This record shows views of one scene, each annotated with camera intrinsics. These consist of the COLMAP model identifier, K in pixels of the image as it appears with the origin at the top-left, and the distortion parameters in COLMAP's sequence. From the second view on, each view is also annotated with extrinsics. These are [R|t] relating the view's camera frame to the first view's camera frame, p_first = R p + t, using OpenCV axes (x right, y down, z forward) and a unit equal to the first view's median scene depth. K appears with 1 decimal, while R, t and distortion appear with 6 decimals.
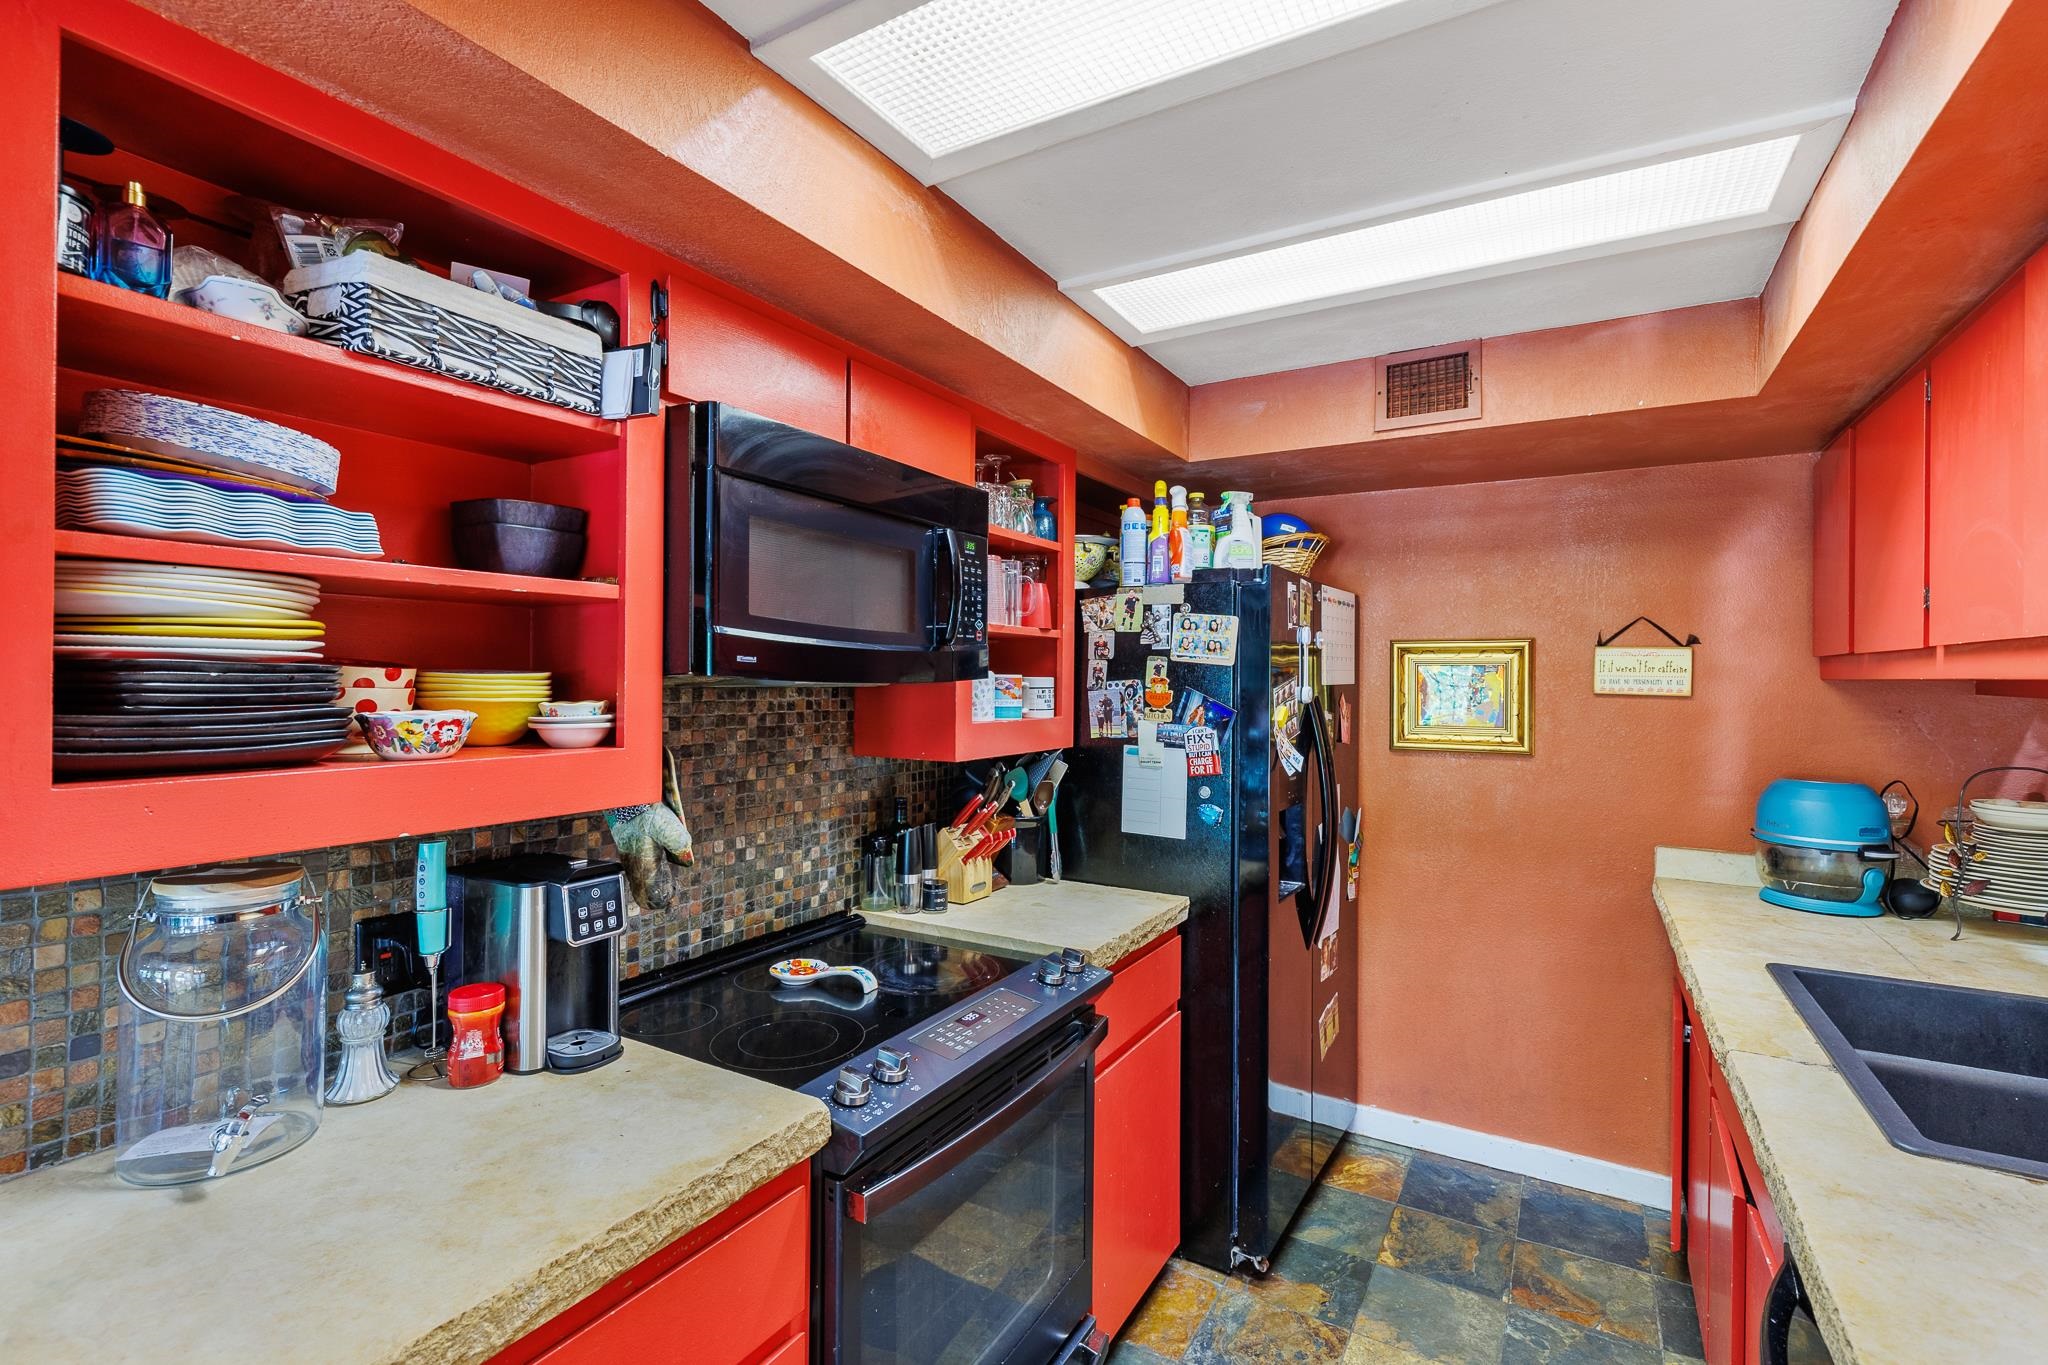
lens RADIAL K [[923.1, 0, 1031.8], [0, 923.1, 678.3], [0, 0, 1]] dist [0.004498, -0.000723]
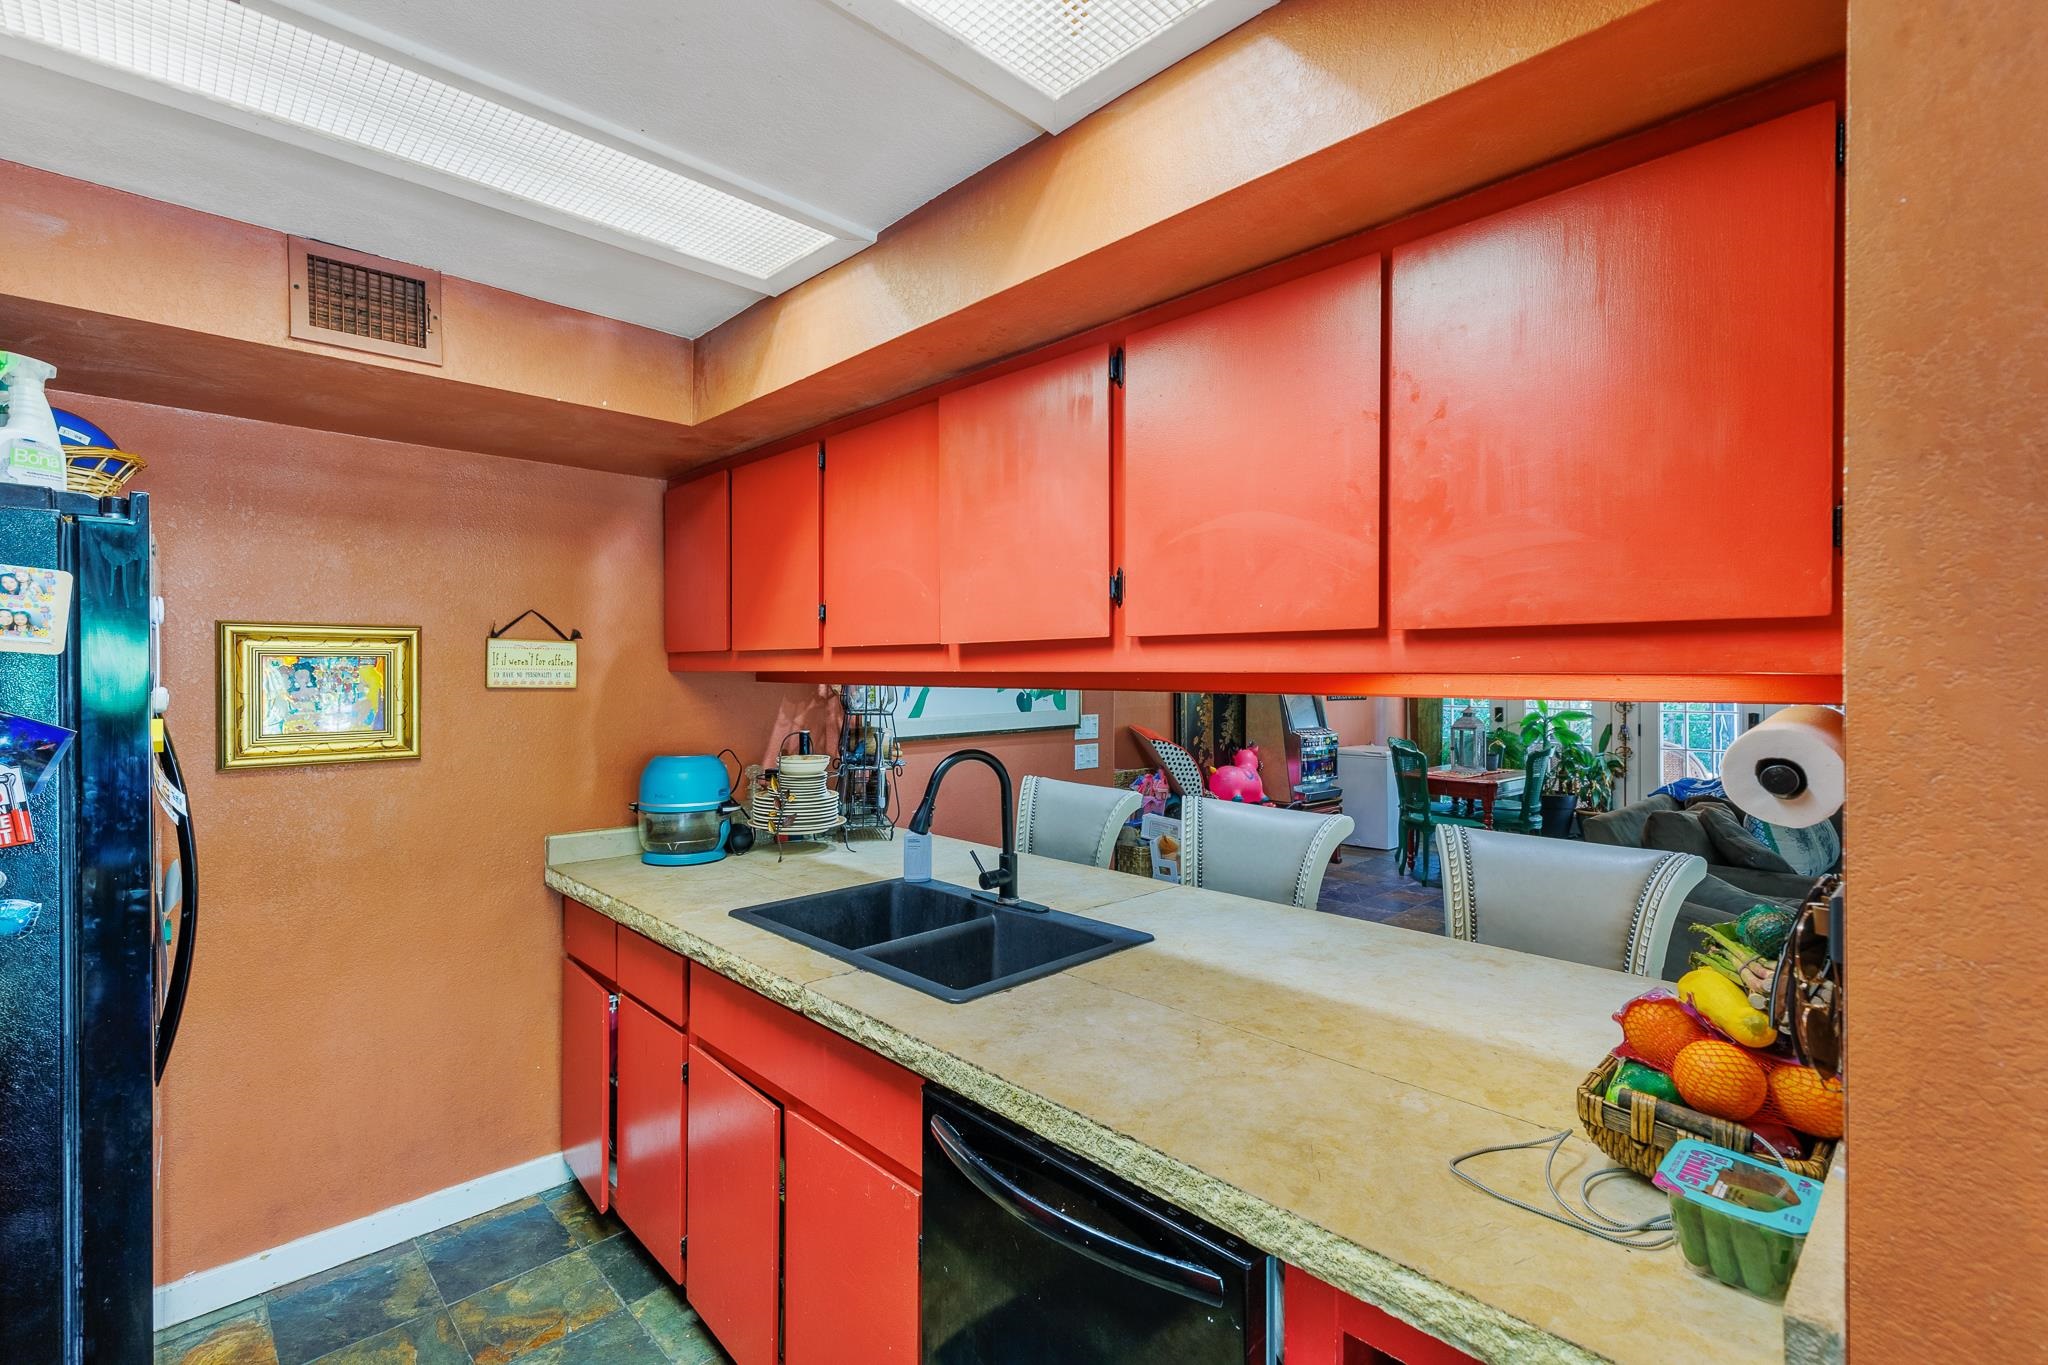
lens RADIAL K [[923.1, 0, 1030.9], [0, 923.1, 677.4], [0, 0, 1]] dist [0.004498, -0.000723]
pose [[0.266315, -0.013346, 0.963794, -0.174016], [0.004587, 0.999910, 0.012579, -0.003817], [-0.963875, 0.001070, 0.266352, 0.229681]]
